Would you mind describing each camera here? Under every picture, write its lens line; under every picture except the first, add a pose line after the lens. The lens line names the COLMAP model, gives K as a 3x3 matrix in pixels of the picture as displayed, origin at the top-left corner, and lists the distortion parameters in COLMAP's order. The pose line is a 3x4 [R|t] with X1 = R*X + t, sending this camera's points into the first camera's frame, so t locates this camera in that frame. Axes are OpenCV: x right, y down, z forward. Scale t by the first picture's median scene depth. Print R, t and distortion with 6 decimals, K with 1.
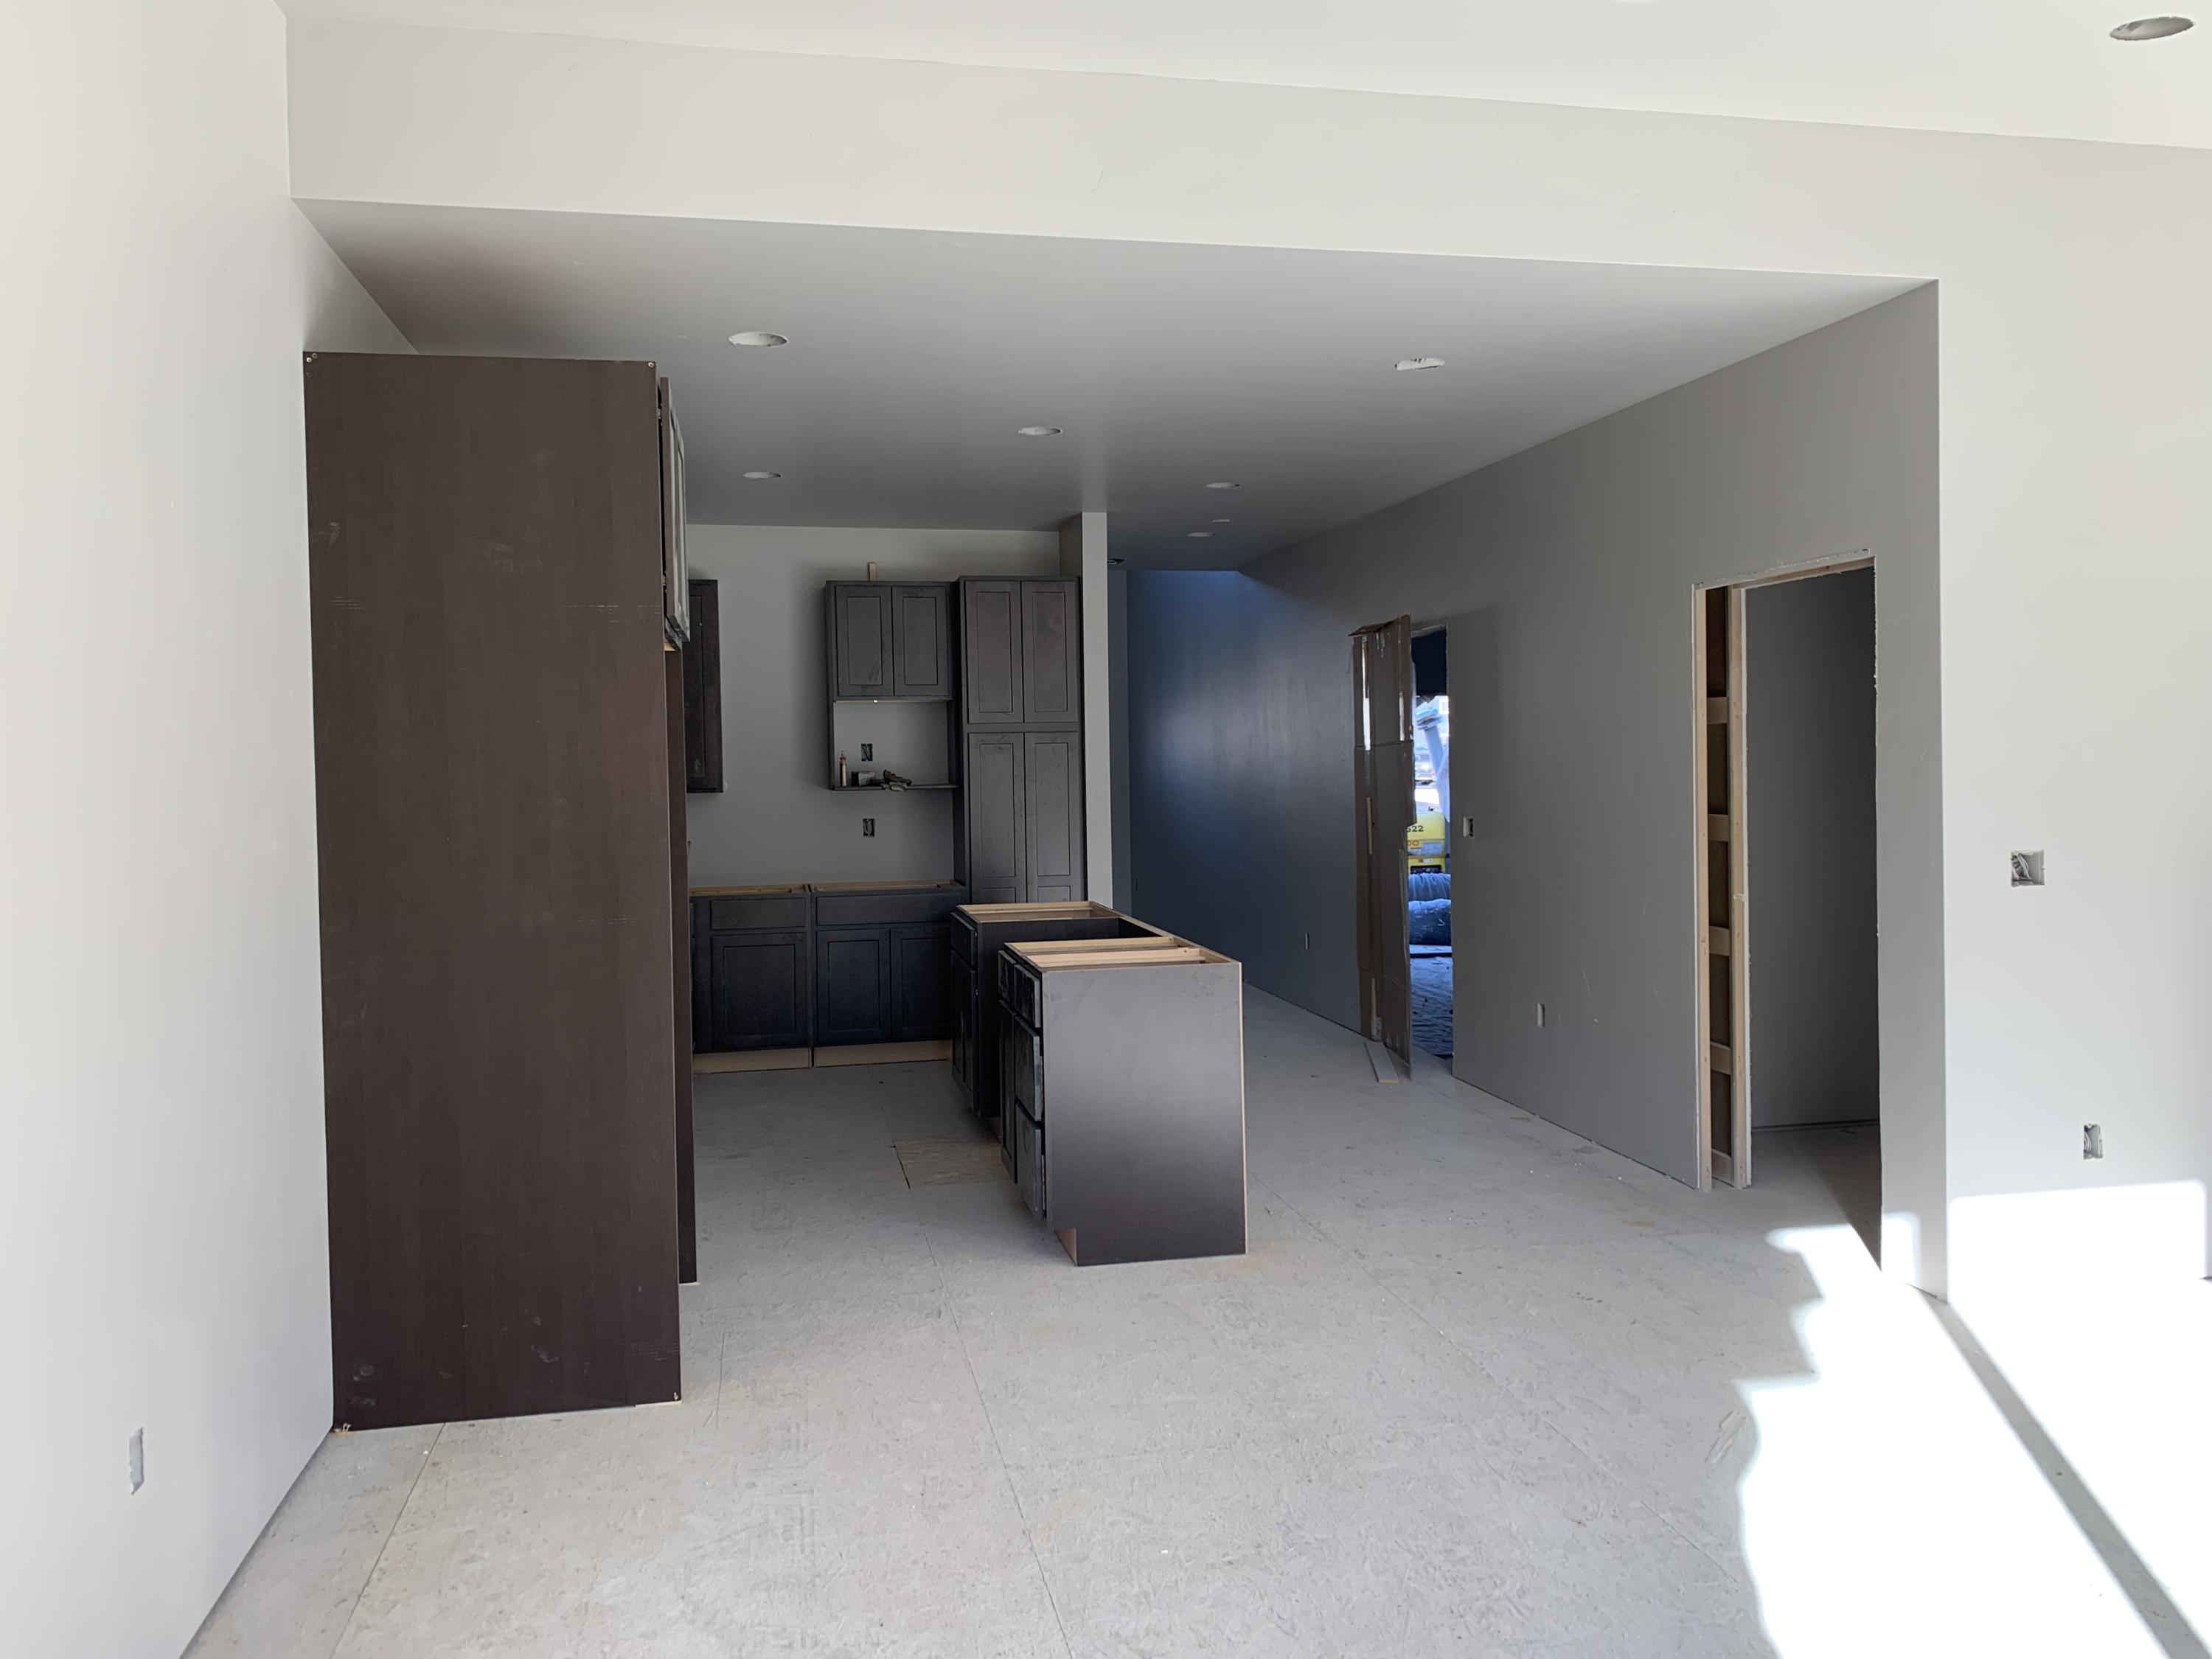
lens RADIAL K [[1670.5, 0, 1106.0], [0, 1670.5, 829.5], [0, 0, 1]] dist [0.010167, -0.000608]
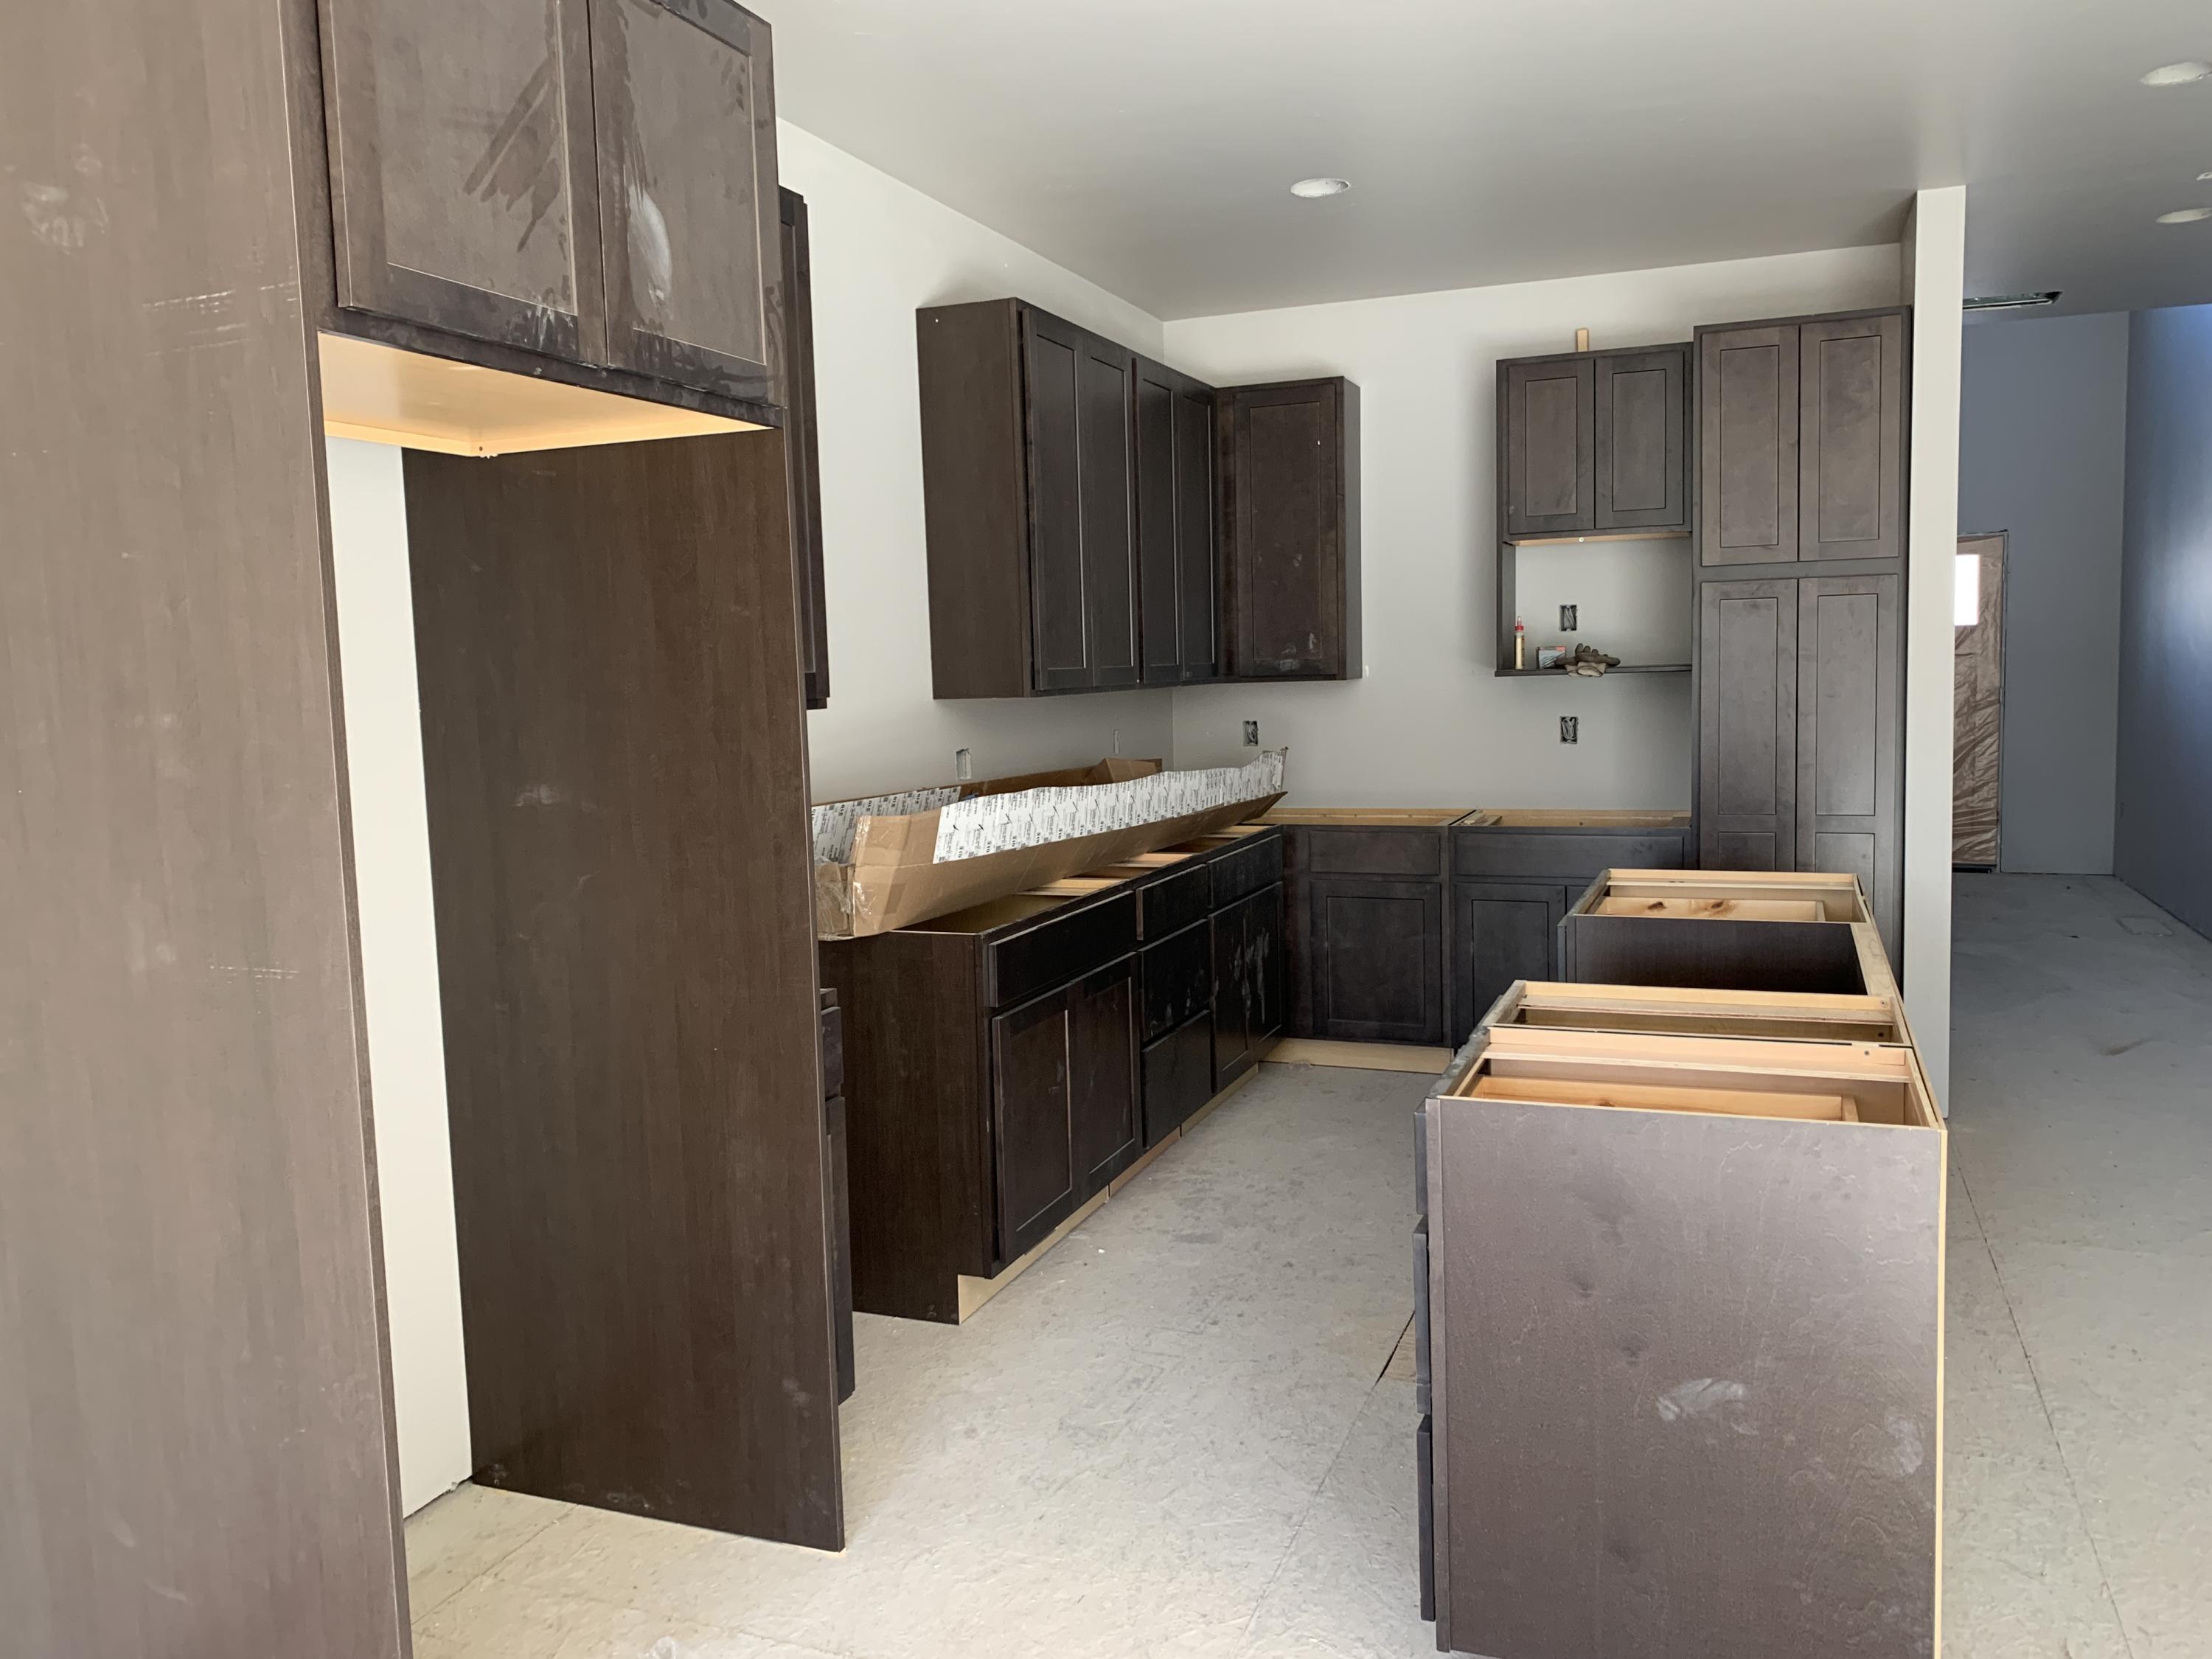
lens RADIAL K [[1670.5, 0, 1106.0], [0, 1670.5, 829.5], [0, 0, 1]] dist [0.010167, -0.000608]
pose [[0.837130, 0.044929, -0.545155, 0.076245], [-0.005109, 0.997220, 0.074341, -0.010550], [0.546980, -0.059448, 0.835032, 0.342267]]
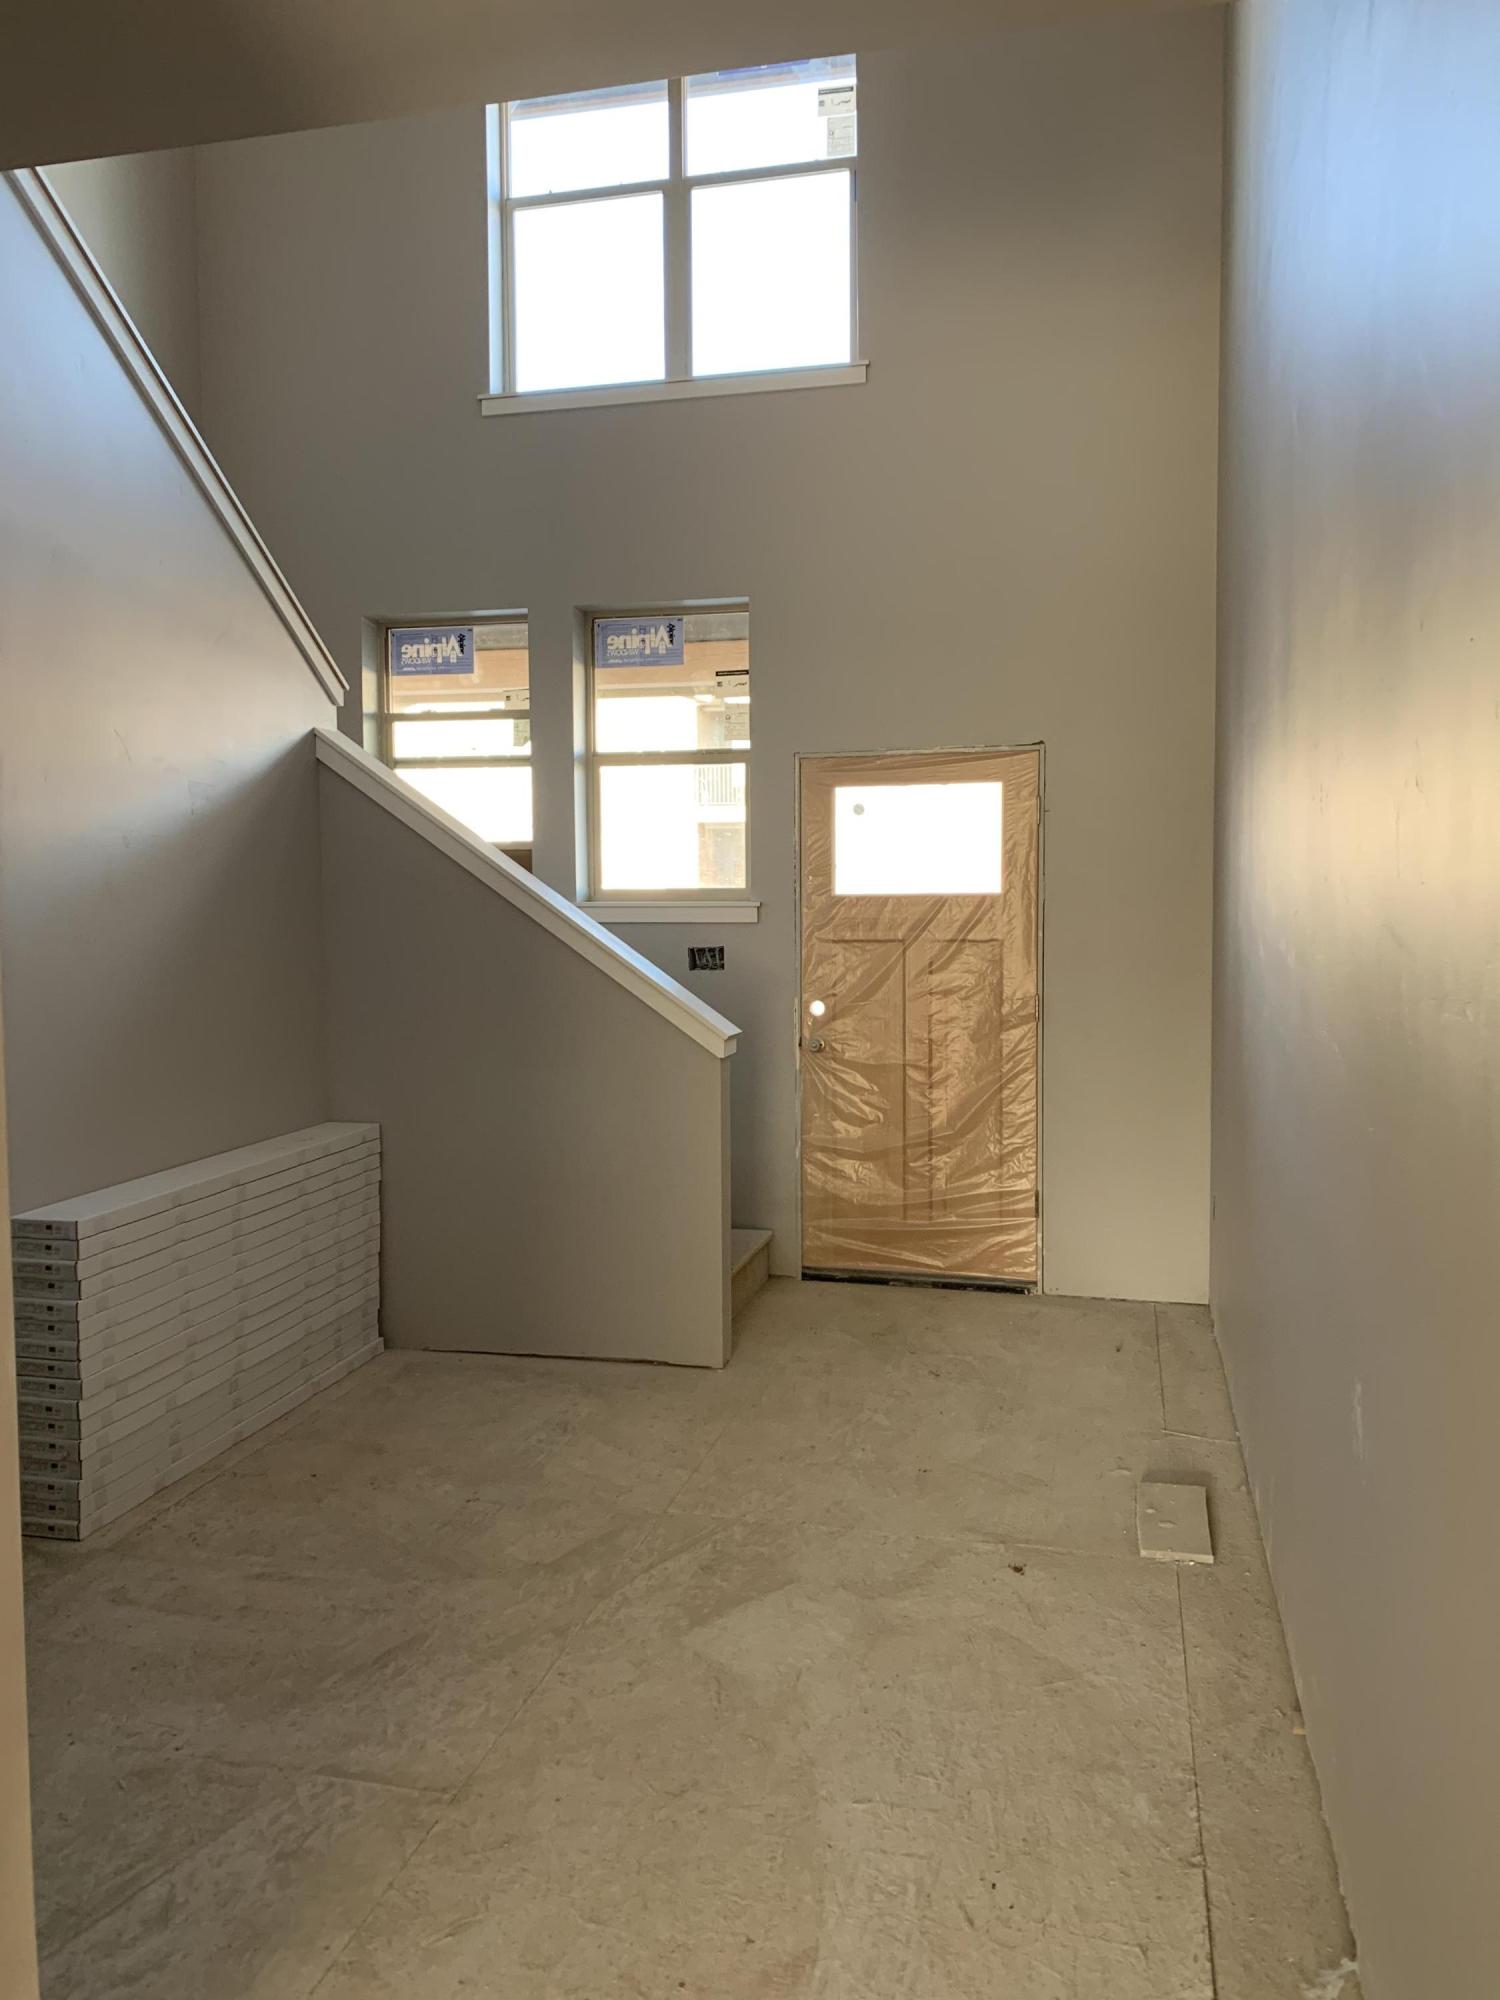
lens RADIAL K [[1510.4, 0, 750.0], [0, 1510.4, 1000.0], [0, 0, 1]] dist [0.010167, -0.000608]
pose [[0.904940, 0.032624, -0.424288, 0.098687], [-0.018821, 0.999150, 0.036682, -0.027867], [0.425124, -0.025209, 0.904784, 0.685046]]
